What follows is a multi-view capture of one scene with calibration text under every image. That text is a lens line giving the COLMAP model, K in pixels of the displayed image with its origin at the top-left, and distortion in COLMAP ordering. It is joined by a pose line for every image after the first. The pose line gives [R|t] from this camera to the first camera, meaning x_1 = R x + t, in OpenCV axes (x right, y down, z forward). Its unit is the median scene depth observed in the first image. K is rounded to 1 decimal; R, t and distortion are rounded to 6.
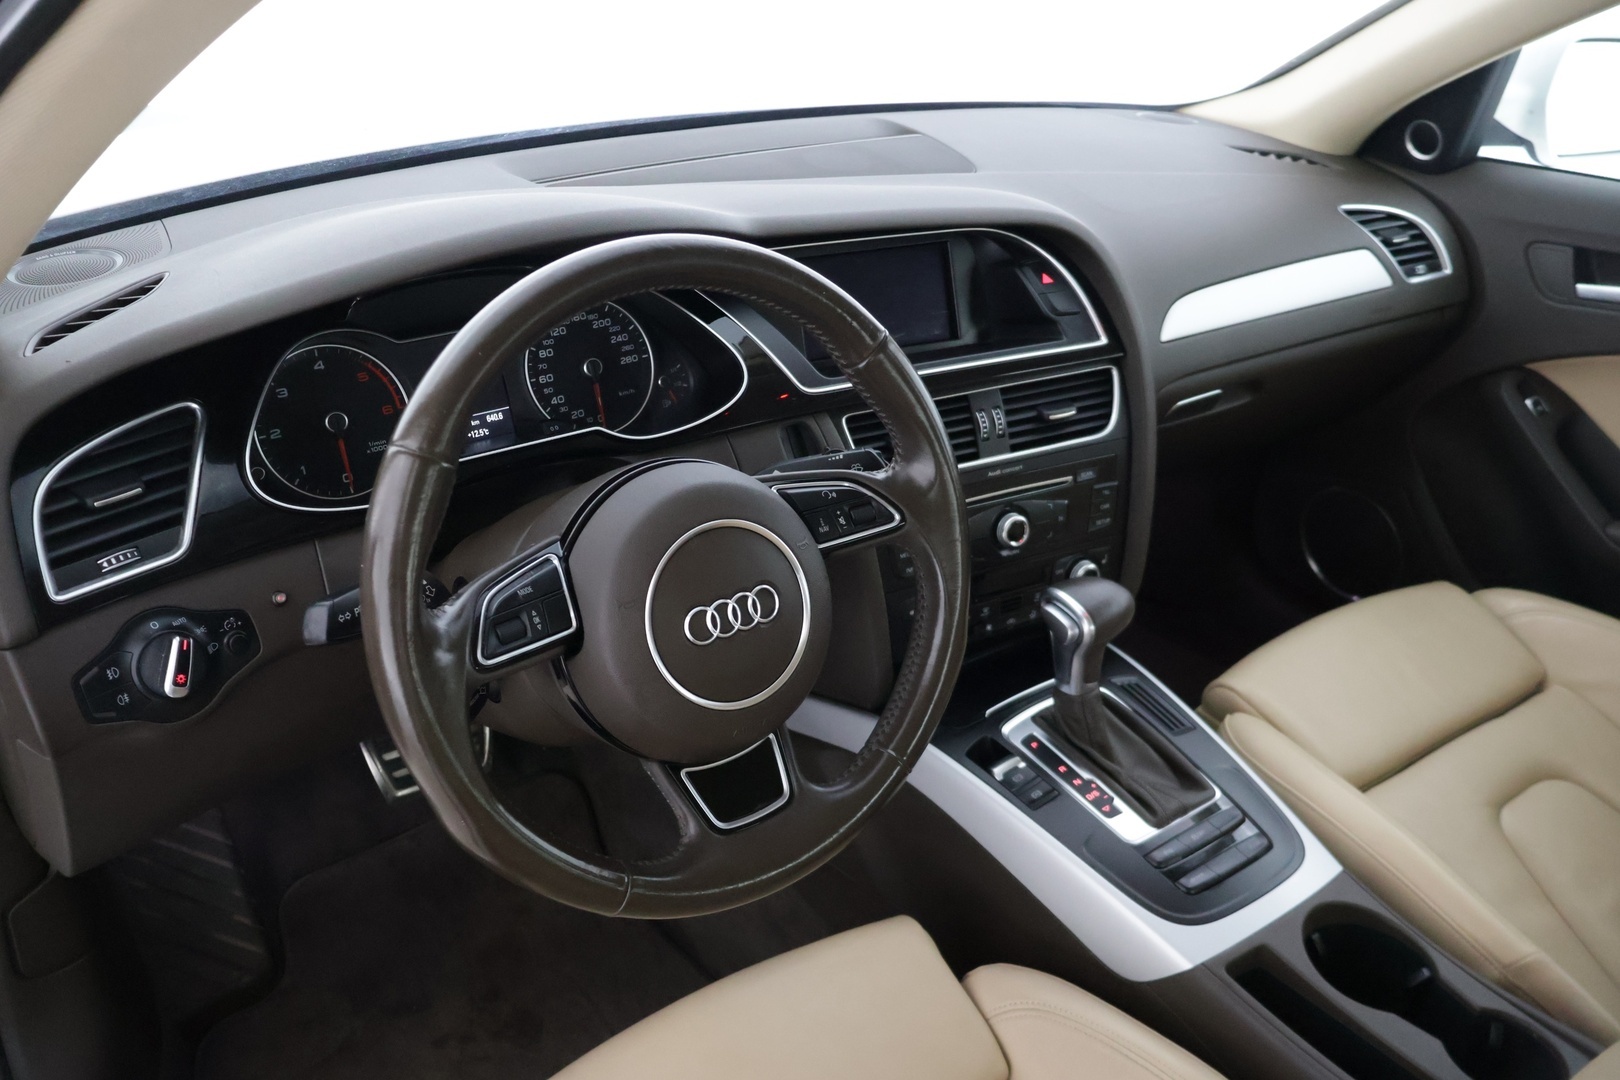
lens RADIAL K [[1351.6, 0, 810.0], [0, 1351.6, 540.0], [0, 0, 1]] dist [-0.015297, 0.003025]
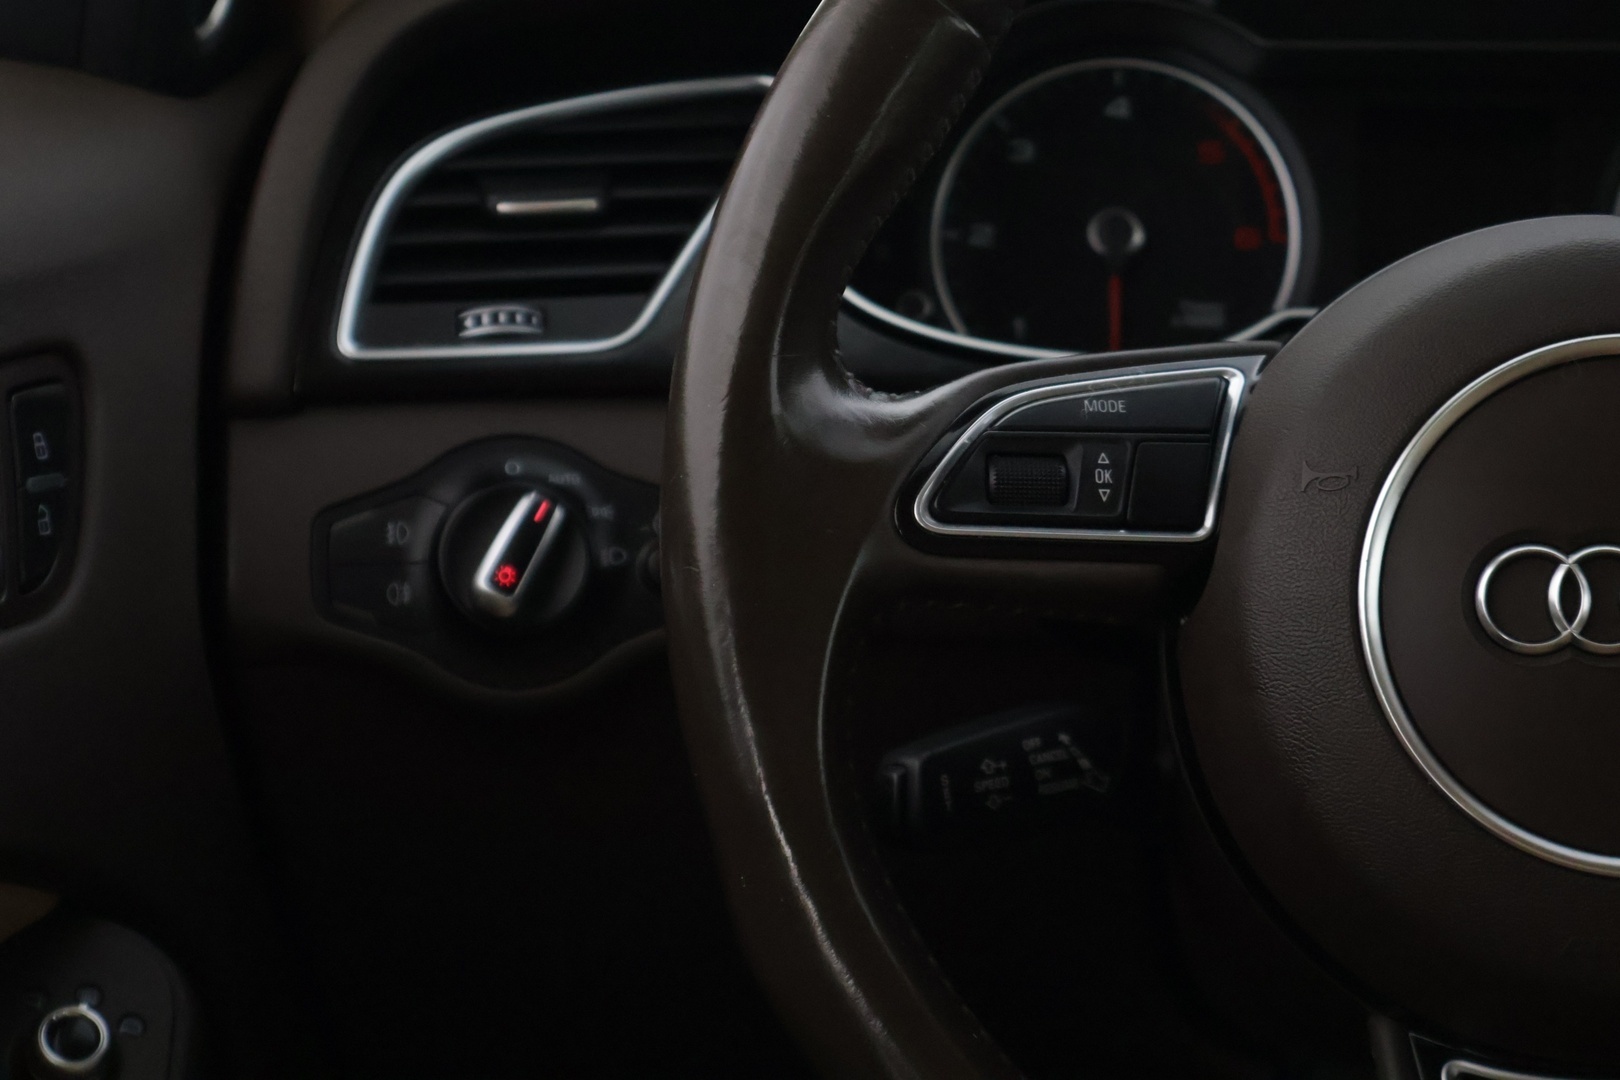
lens RADIAL K [[3238.5, 0, 810.0], [0, 3238.5, 540.0], [0, 0, 1]] dist [-0.004272, 0.210497]
pose [[0.749460, 0.136924, -0.647735, 0.227568], [-0.290151, 0.947345, -0.135460, 0.153491], [0.595081, 0.289463, 0.749727, 0.179346]]
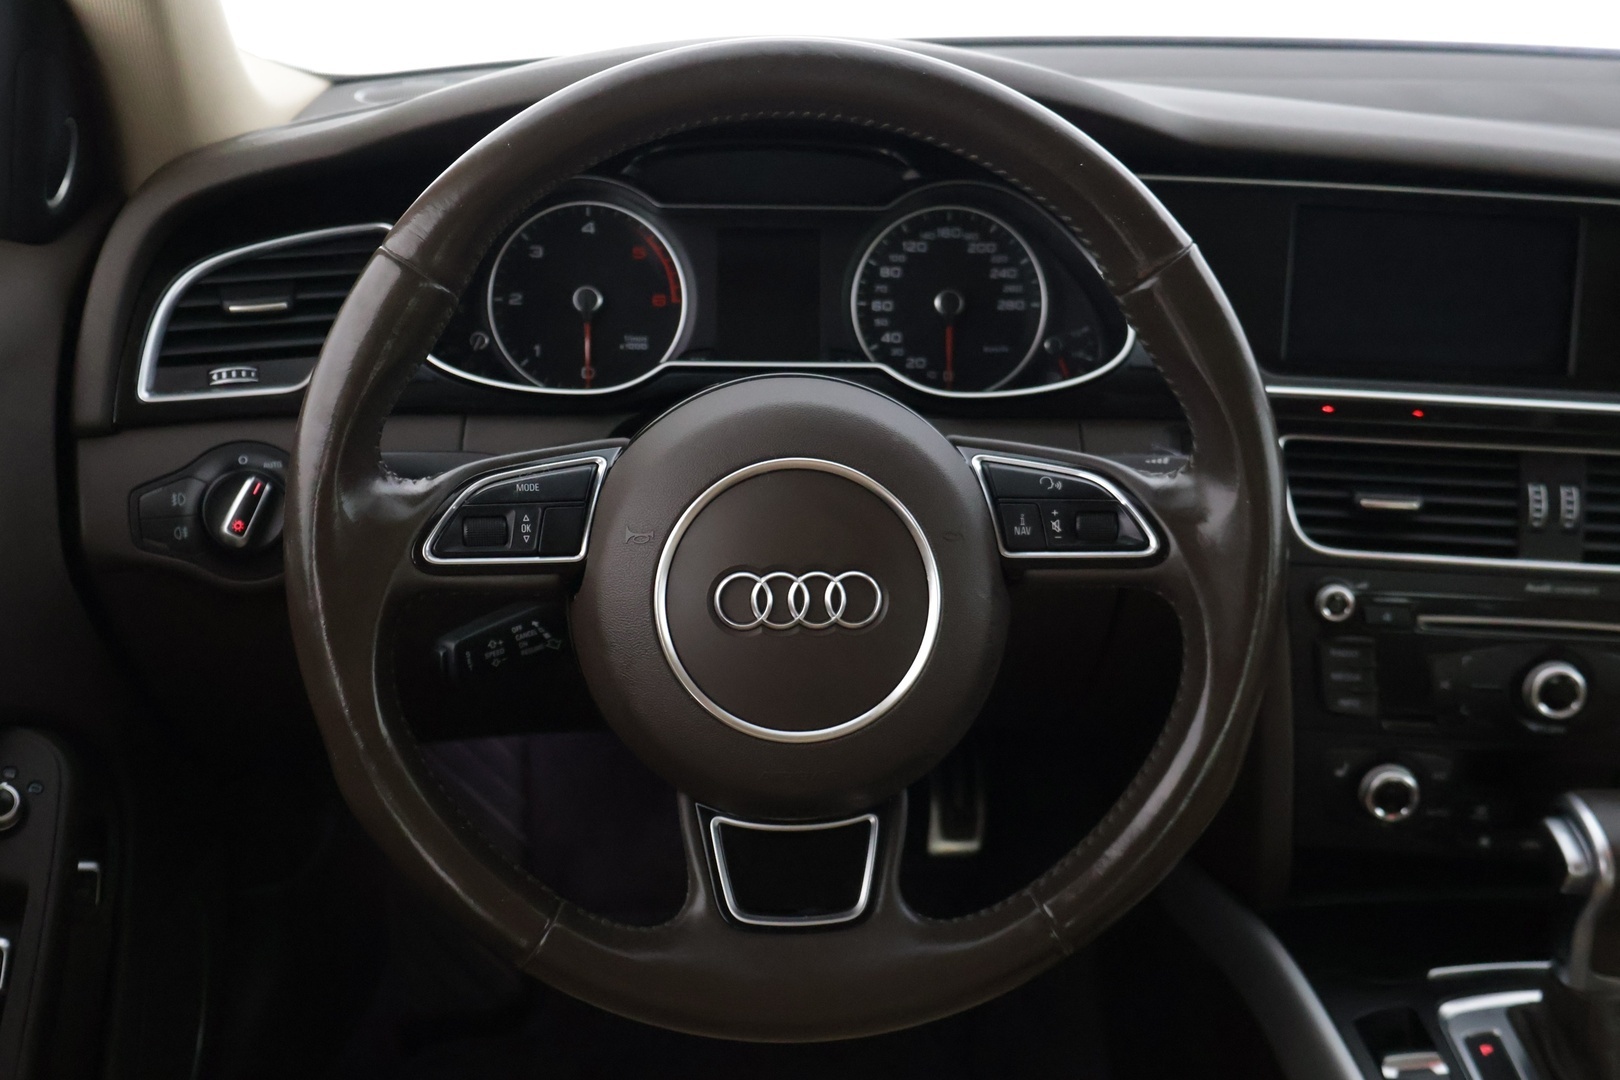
lens RADIAL K [[1737.8, 0, 806.6], [0, 1737.8, 530.9], [0, 0, 1]] dist [-0.000209, 0.004615]
pose [[0.834899, 0.212571, -0.507699, 0.269215], [-0.258682, 0.965733, -0.021050, 0.028196], [0.485827, 0.148907, 0.861278, 0.184320]]
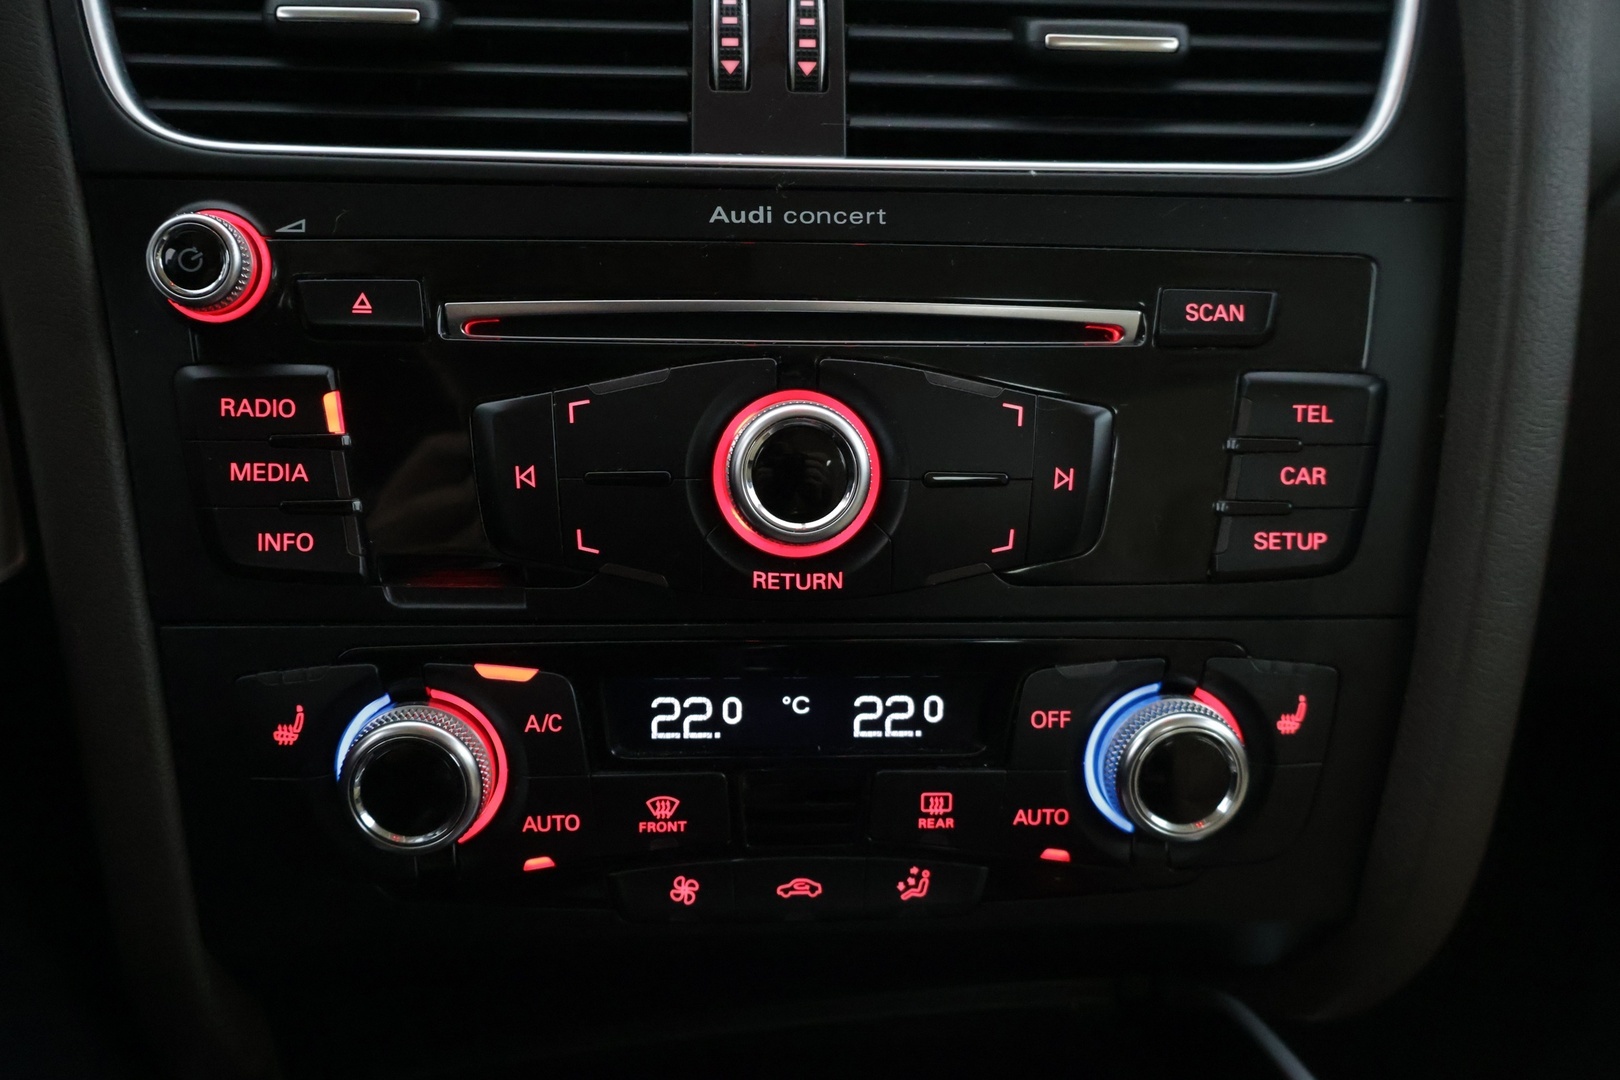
lens RADIAL K [[1346.0, 0, 806.6], [0, 1346.0, 530.2], [0, 0, 1]] dist [-0.004316, -0.002143]
pose [[0.906437, 0.103631, -0.409429, 0.266719], [-0.194652, 0.962836, -0.187238, 0.048555], [0.374809, 0.249415, 0.892922, 0.864258]]
